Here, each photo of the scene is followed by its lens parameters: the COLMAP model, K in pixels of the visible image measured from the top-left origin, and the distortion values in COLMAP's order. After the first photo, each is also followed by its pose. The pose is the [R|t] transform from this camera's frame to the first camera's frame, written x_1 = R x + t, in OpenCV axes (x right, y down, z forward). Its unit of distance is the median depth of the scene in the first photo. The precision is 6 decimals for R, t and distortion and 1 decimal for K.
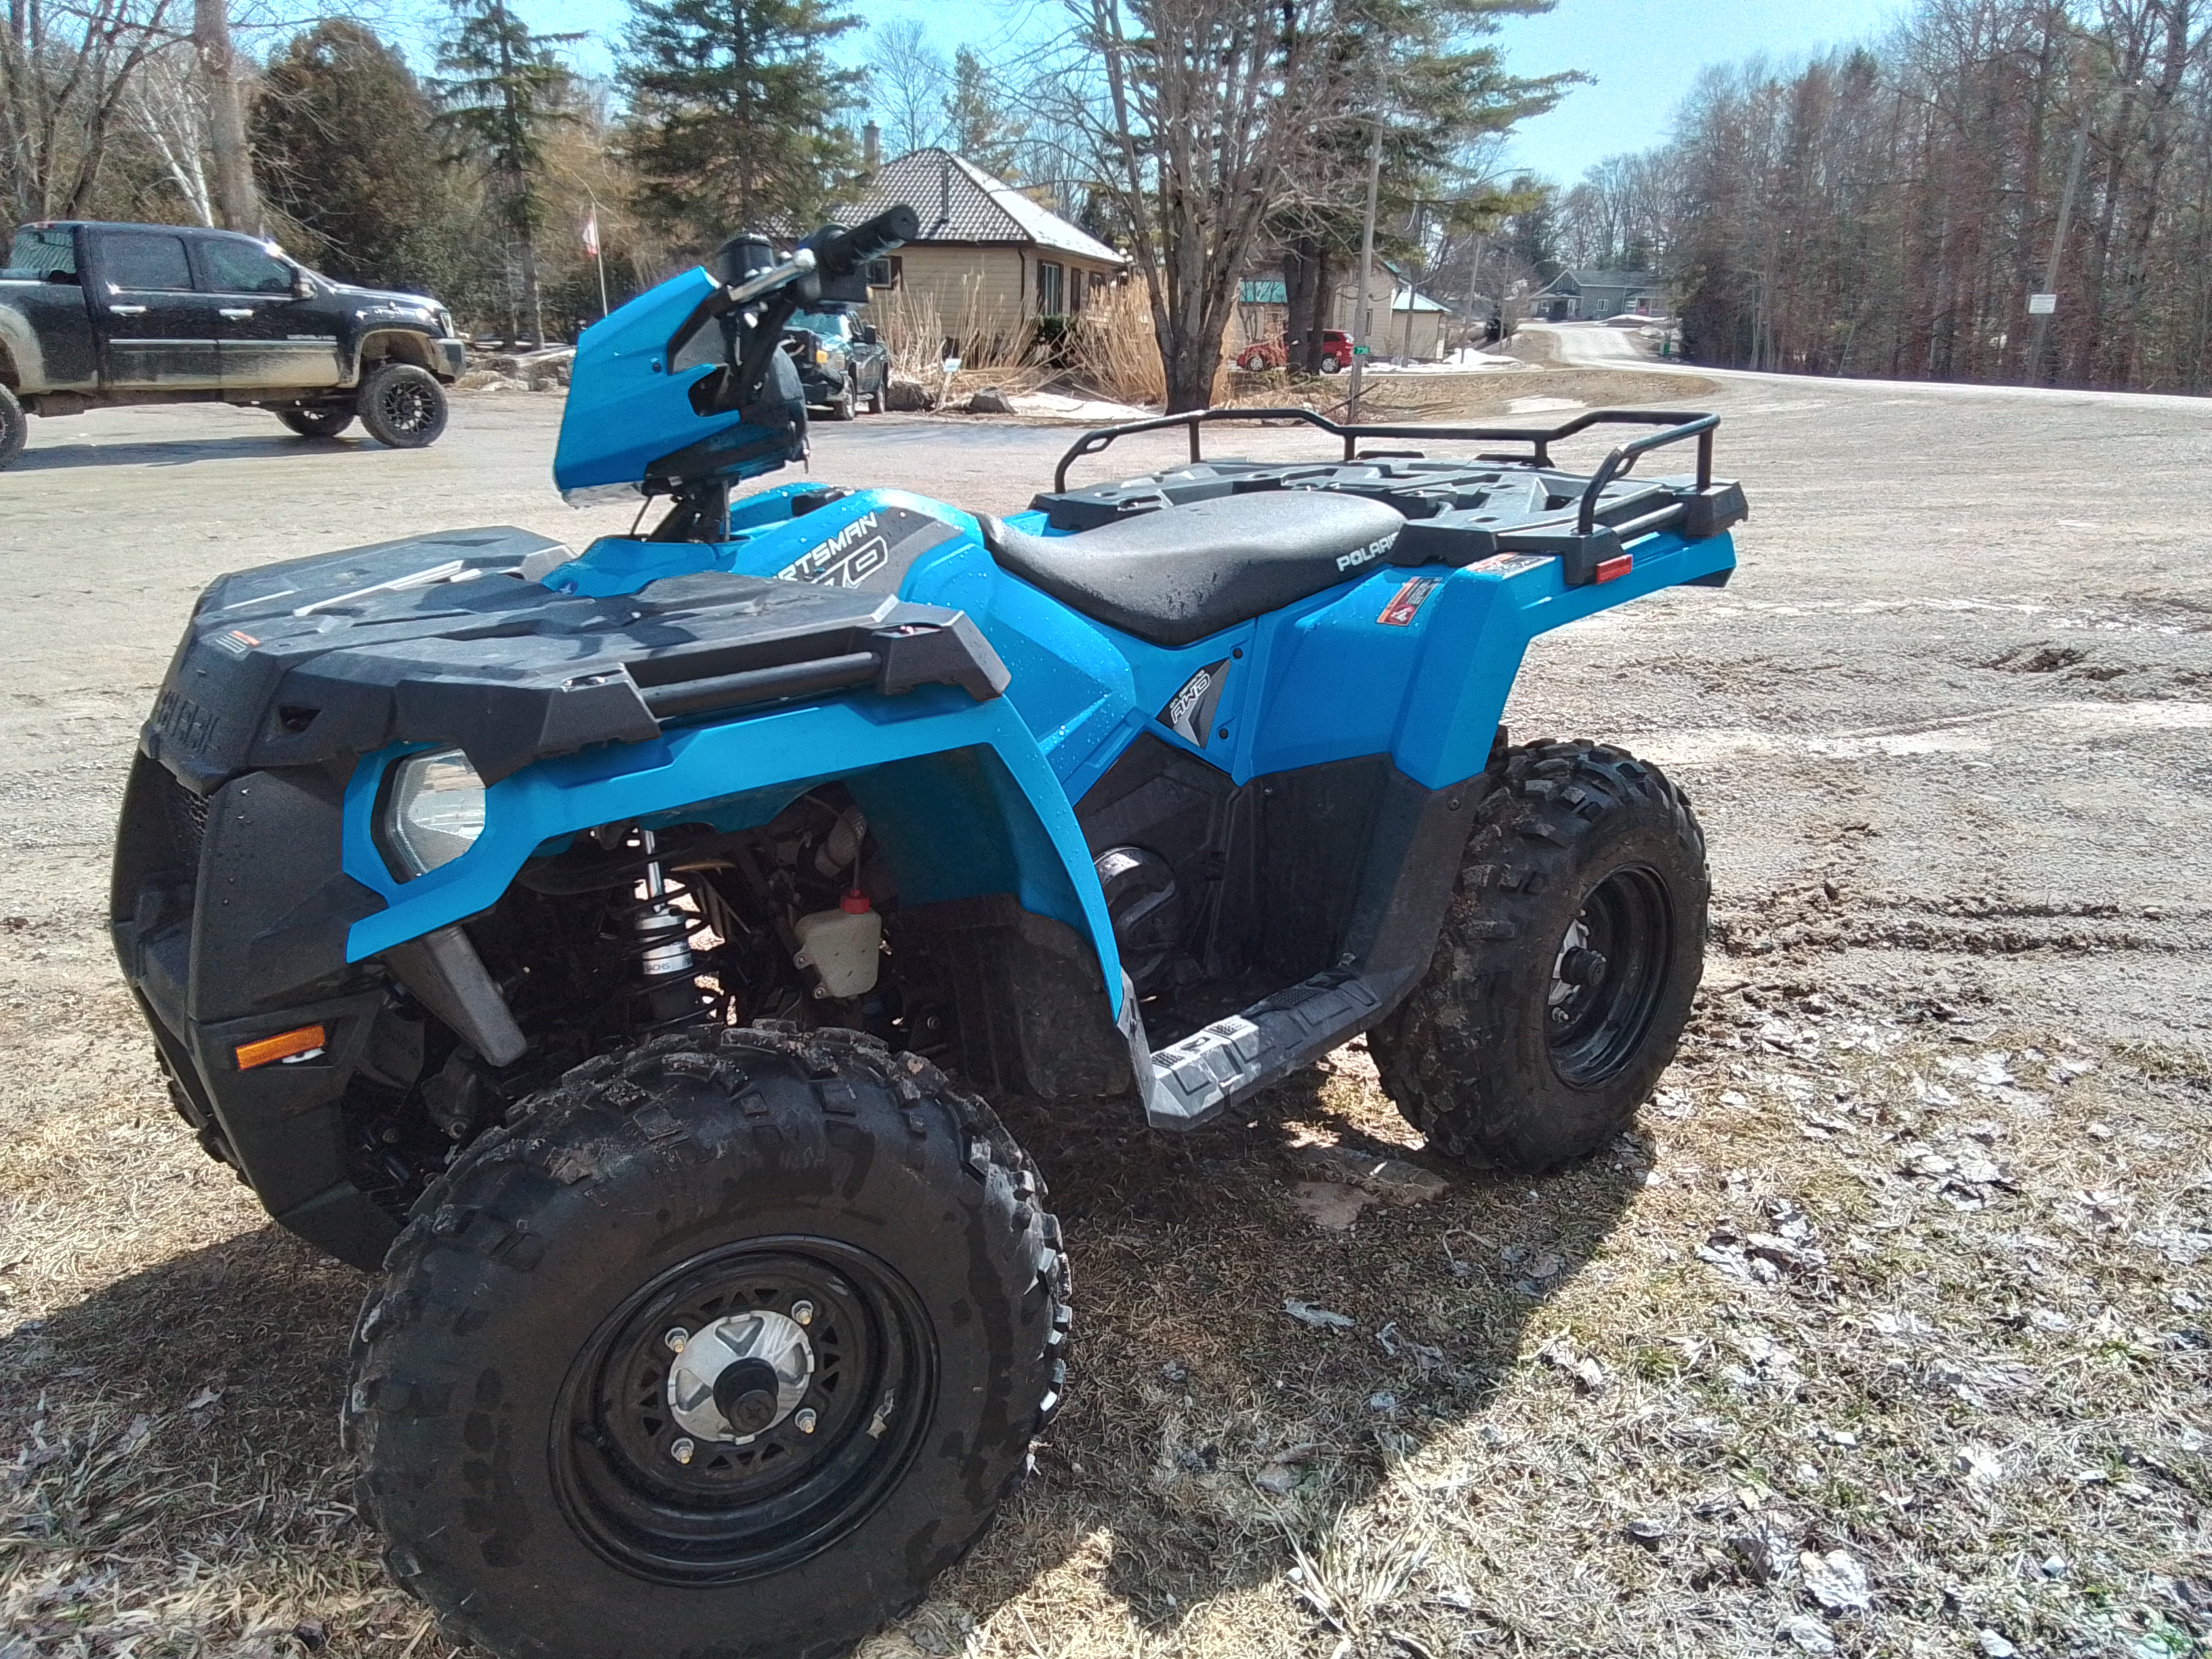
lens RADIAL K [[1516.2, 0, 1106.0], [0, 1516.2, 829.5], [0, 0, 1]] dist [0.041897, -0.045238]
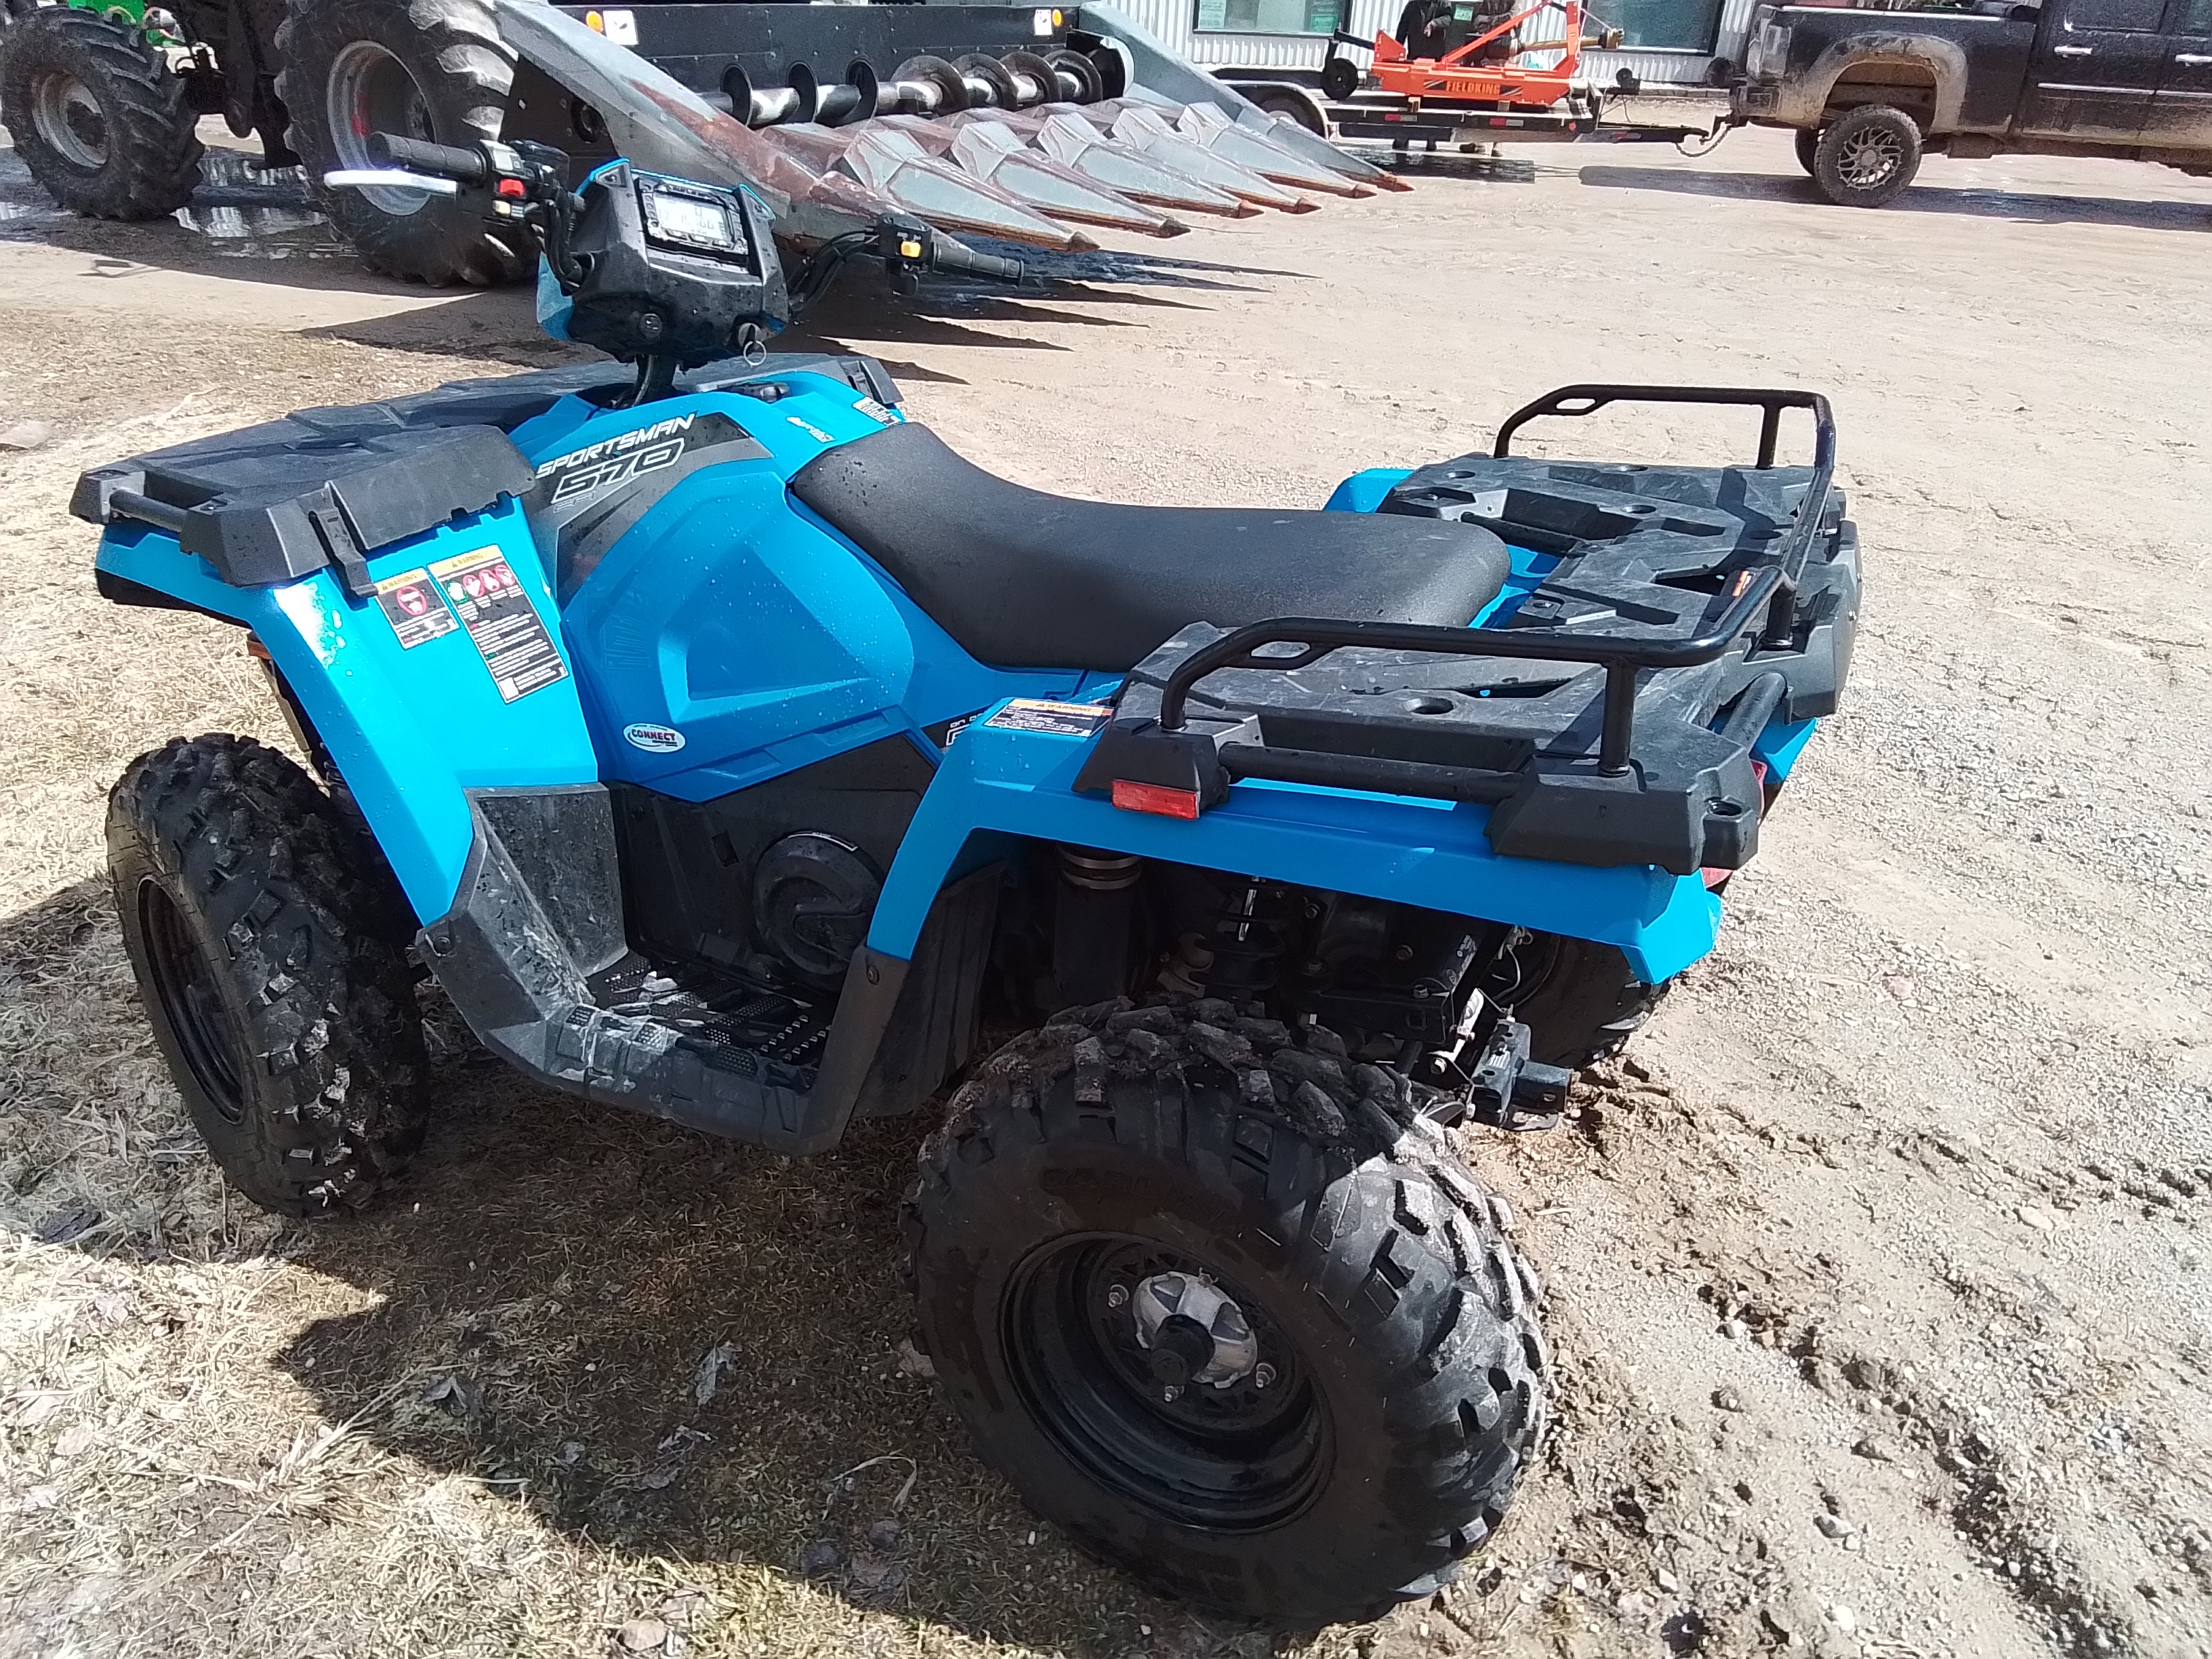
lens RADIAL K [[1516.2, 0, 1106.0], [0, 1516.2, 829.5], [0, 0, 1]] dist [0.041897, -0.045238]
pose [[0.385481, 0.445906, -0.807820, 0.569732], [-0.315512, 0.886407, 0.338726, -0.249235], [0.867097, 0.124304, 0.482381, 0.492421]]
